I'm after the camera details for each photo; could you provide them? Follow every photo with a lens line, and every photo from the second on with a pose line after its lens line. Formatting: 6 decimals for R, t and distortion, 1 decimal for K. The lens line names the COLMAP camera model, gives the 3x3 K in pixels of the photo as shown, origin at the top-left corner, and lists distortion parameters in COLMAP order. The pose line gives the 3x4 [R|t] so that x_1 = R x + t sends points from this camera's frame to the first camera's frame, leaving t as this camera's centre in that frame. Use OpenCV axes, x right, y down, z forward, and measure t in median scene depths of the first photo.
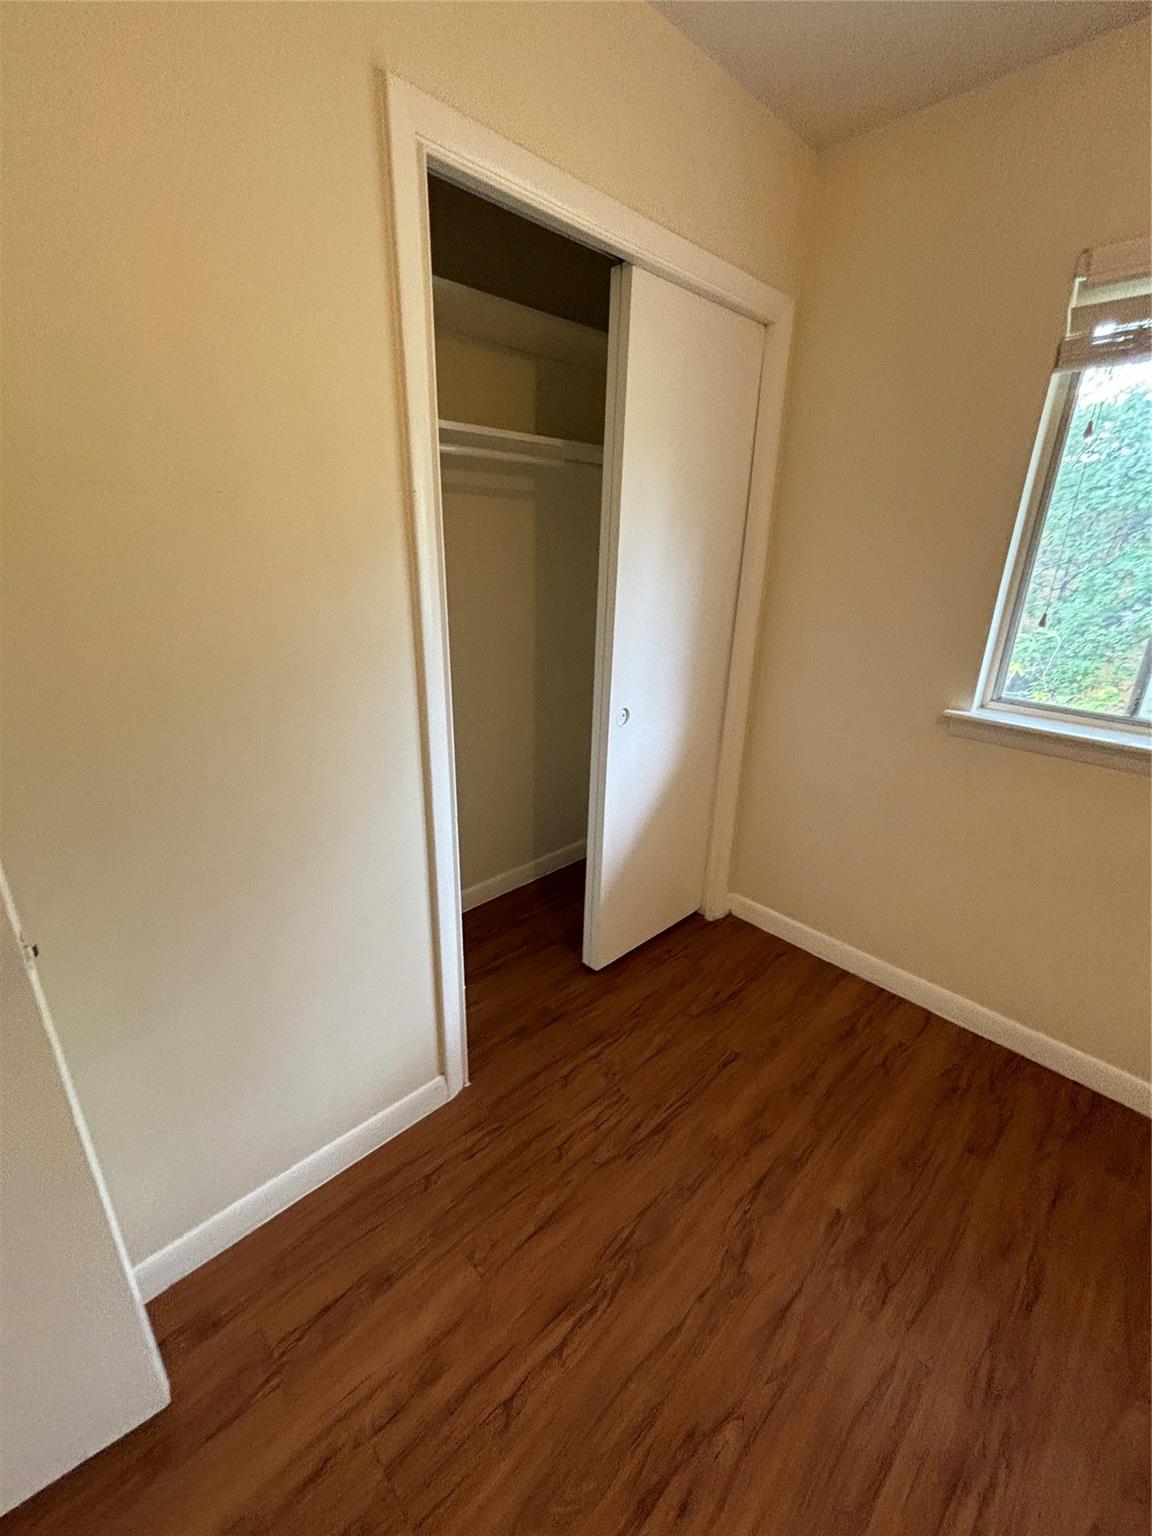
lens RADIAL K [[625.1, 0, 576.0], [0, 625.1, 768.0], [0, 0, 1]] dist [-0.000894, -0.000685]
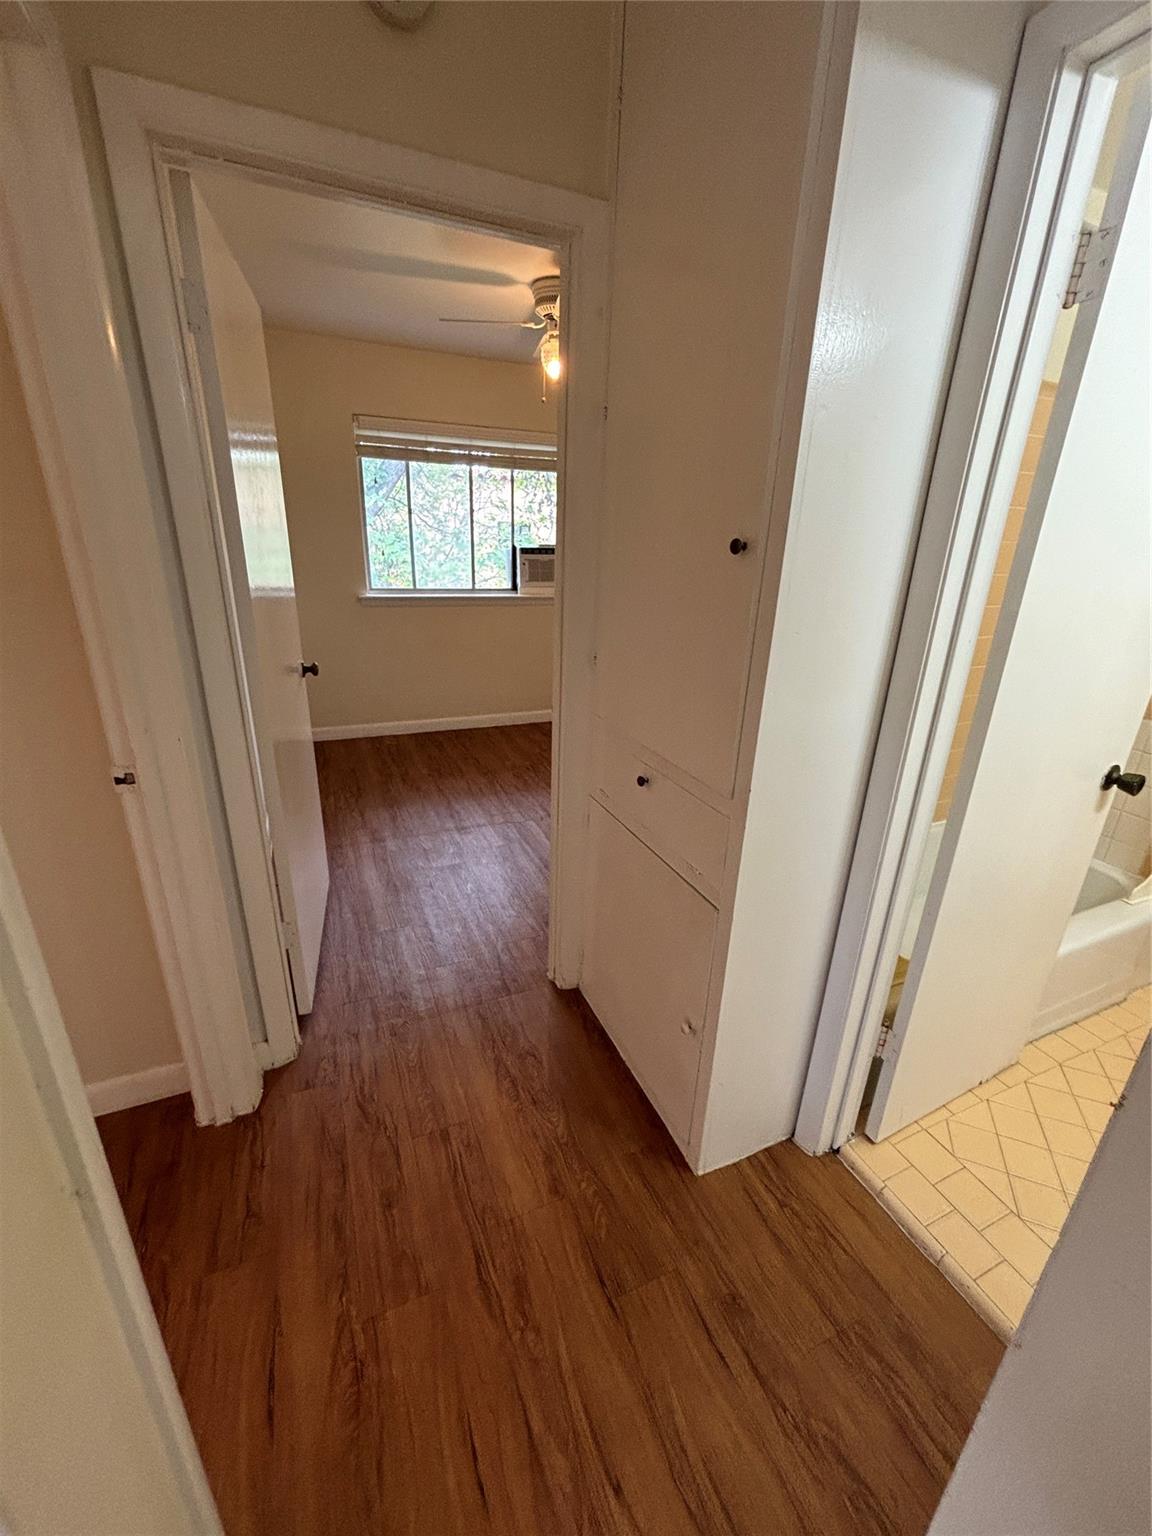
lens RADIAL K [[625.1, 0, 576.0], [0, 625.1, 768.0], [0, 0, 1]] dist [-0.000894, -0.000685]
pose [[0.342473, -0.331665, 0.879039, -1.504326], [0.293619, 0.926538, 0.235193, 0.206245], [-0.892469, 0.177555, 0.414697, -0.612900]]
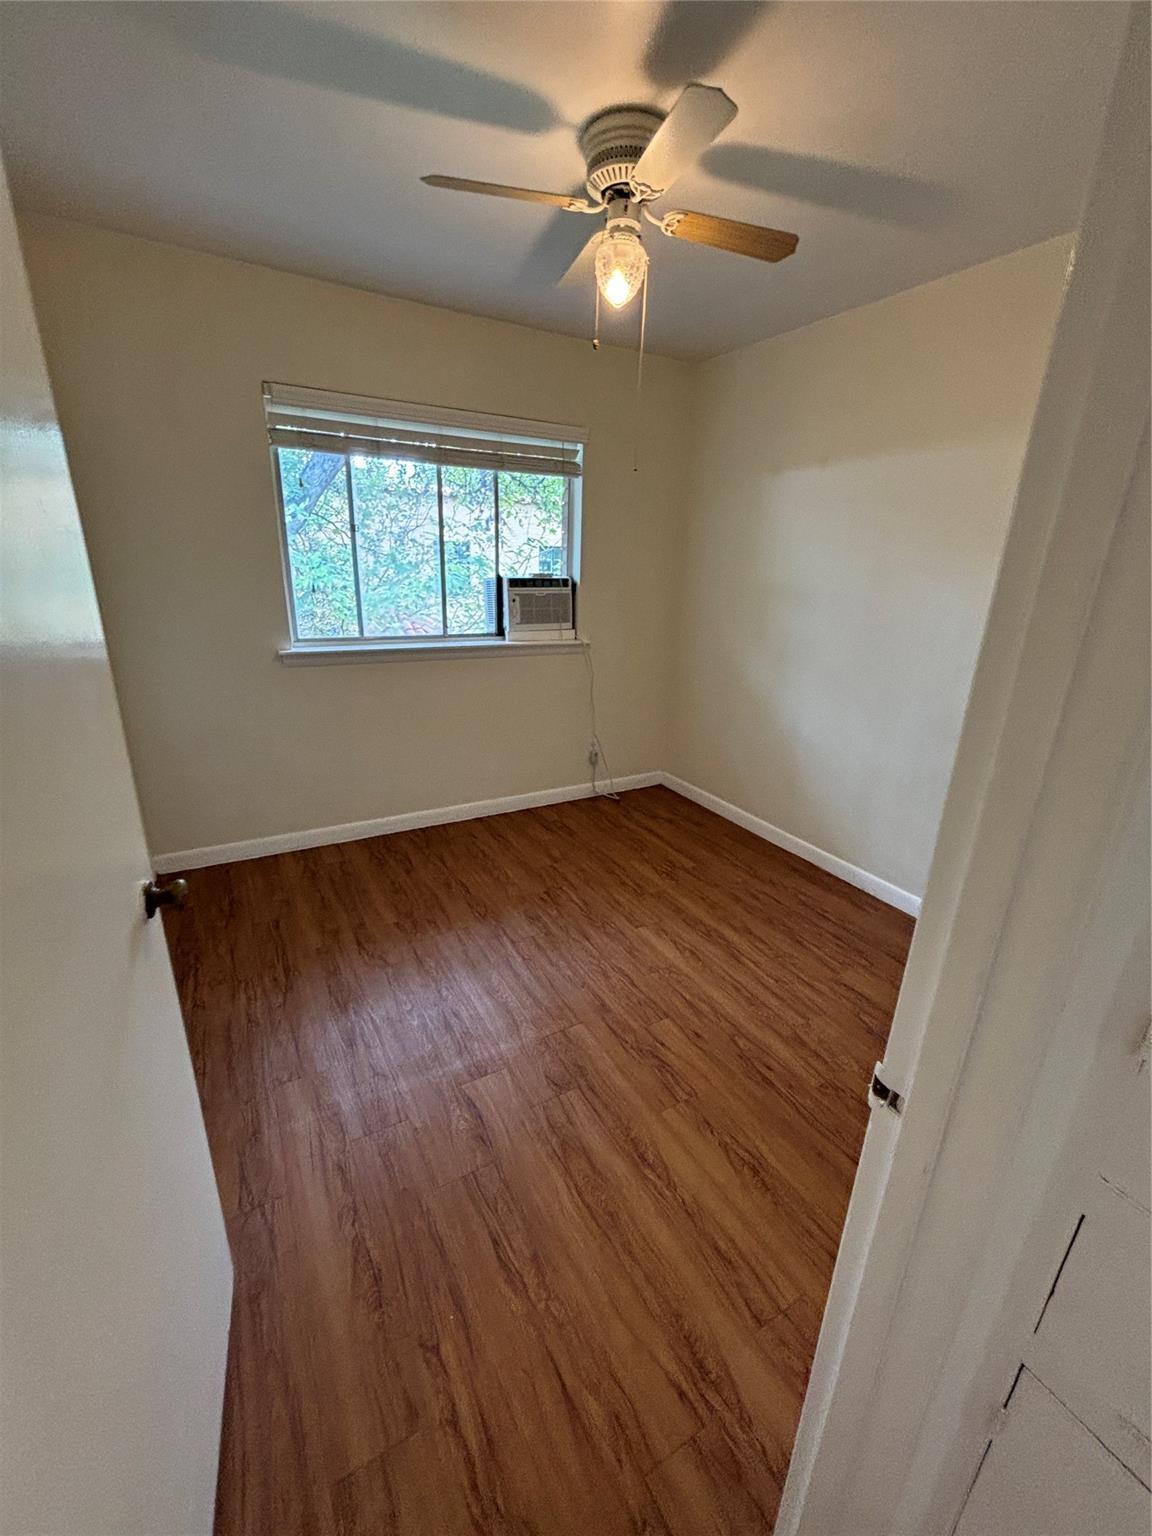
lens RADIAL K [[629.4, 0, 576.0], [0, 629.4, 768.0], [0, 0, 1]] dist [0.000040, 0.000285]
pose [[0.238103, -0.316433, 0.918247, -0.834454], [0.302864, 0.922486, 0.239360, 0.024597], [-0.922811, 0.221111, 0.315483, -0.122487]]
